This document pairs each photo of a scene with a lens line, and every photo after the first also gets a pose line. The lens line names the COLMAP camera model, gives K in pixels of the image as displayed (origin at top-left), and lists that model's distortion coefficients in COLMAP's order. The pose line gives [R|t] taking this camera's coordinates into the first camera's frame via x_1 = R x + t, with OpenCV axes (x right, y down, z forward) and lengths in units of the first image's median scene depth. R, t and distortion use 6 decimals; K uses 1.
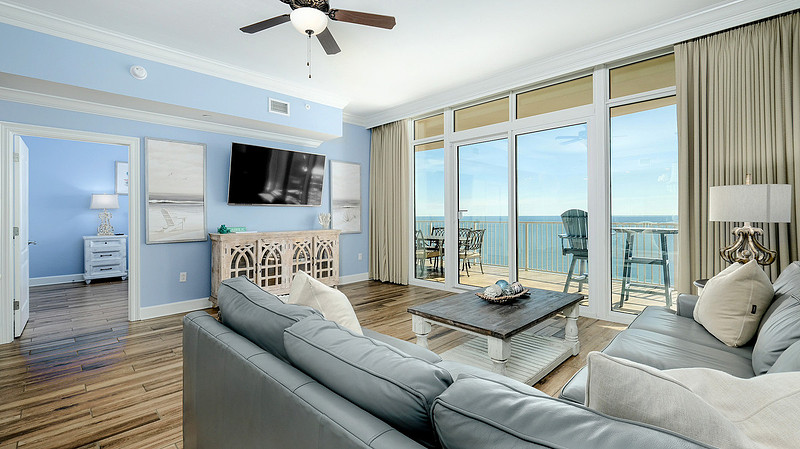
lens RADIAL K [[355.8, 0, 402.4], [0, 355.8, 215.2], [0, 0, 1]] dist [-0.001769, 0.000481]
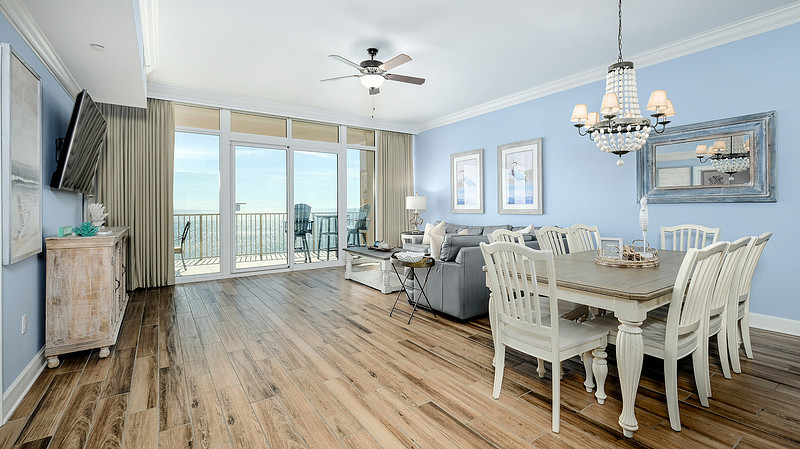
lens RADIAL K [[343.1, 0, 400.0], [0, 343.1, 224.5], [0, 0, 1]] dist [-0.001093, -0.000228]
pose [[0.188084, -0.048799, 0.980940, -0.925734], [0.001574, 0.998779, 0.049385, -0.000164], [-0.982152, -0.007744, 0.187931, 0.326076]]
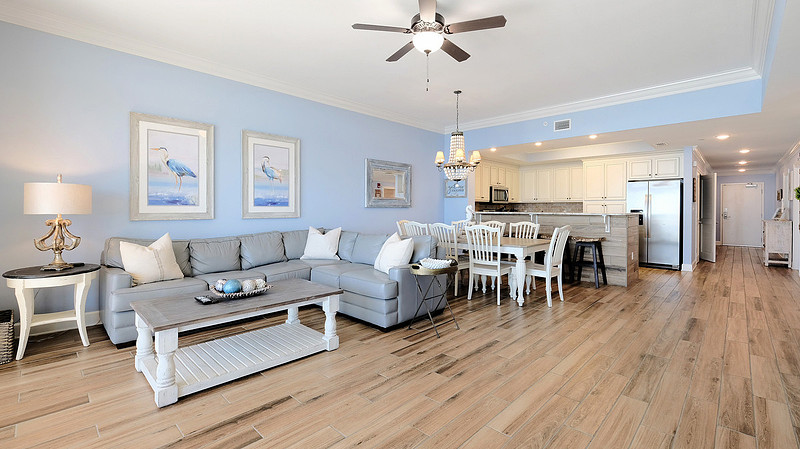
lens RADIAL K [[355.8, 0, 402.4], [0, 355.8, 215.2], [0, 0, 1]] dist [-0.001769, 0.000481]
pose [[-0.999898, 0.003557, -0.013813, -0.088524], [0.003392, 0.999923, 0.011967, 0.003879], [0.013855, 0.011919, -0.999833, 1.177560]]
